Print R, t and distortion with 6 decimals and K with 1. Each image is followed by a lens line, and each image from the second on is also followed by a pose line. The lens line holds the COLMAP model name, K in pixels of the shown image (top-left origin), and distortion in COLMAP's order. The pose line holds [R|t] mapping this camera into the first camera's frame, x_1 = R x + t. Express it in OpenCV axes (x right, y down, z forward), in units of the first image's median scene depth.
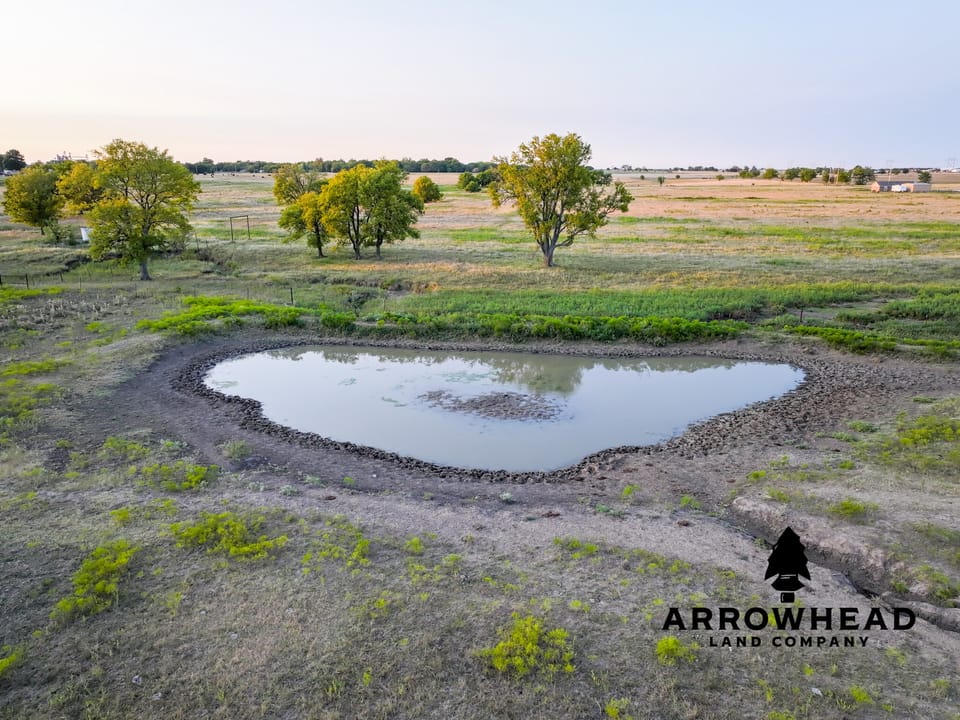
lens RADIAL K [[665.2, 0, 484.9], [0, 665.2, 360.2], [0, 0, 1]] dist [-0.011806, 0.022290]
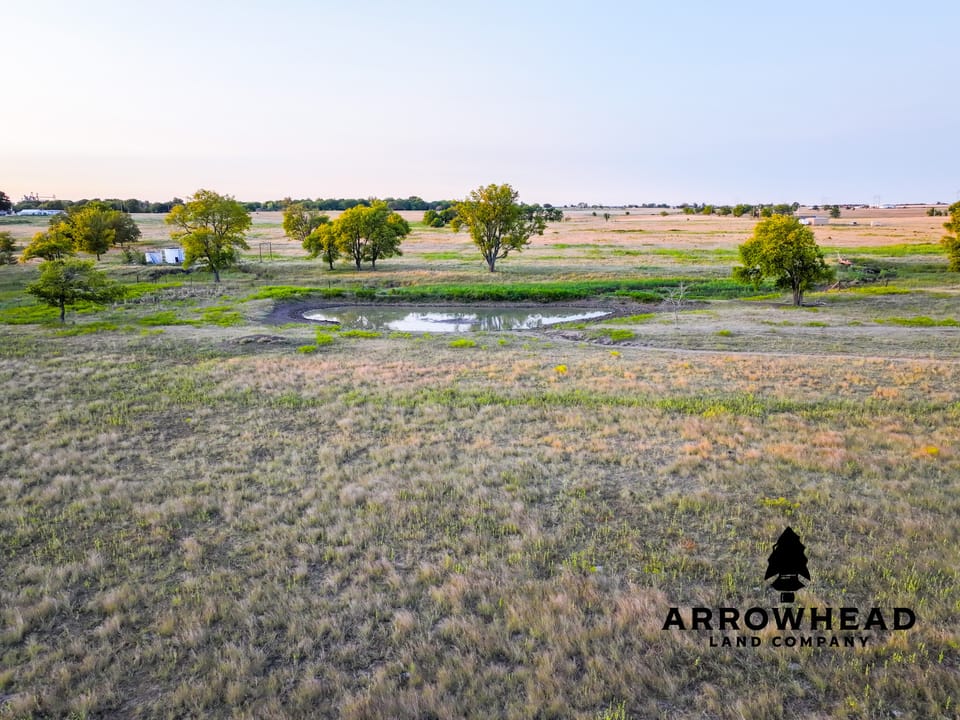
lens RADIAL K [[665.2, 0, 479.2], [0, 665.2, 367.1], [0, 0, 1]] dist [-0.011806, 0.022290]
pose [[0.998918, -0.015298, 0.043925, -0.000427], [0.017199, 0.998918, -0.043218, 0.243343], [-0.043217, 0.043926, 0.998100, -0.853239]]
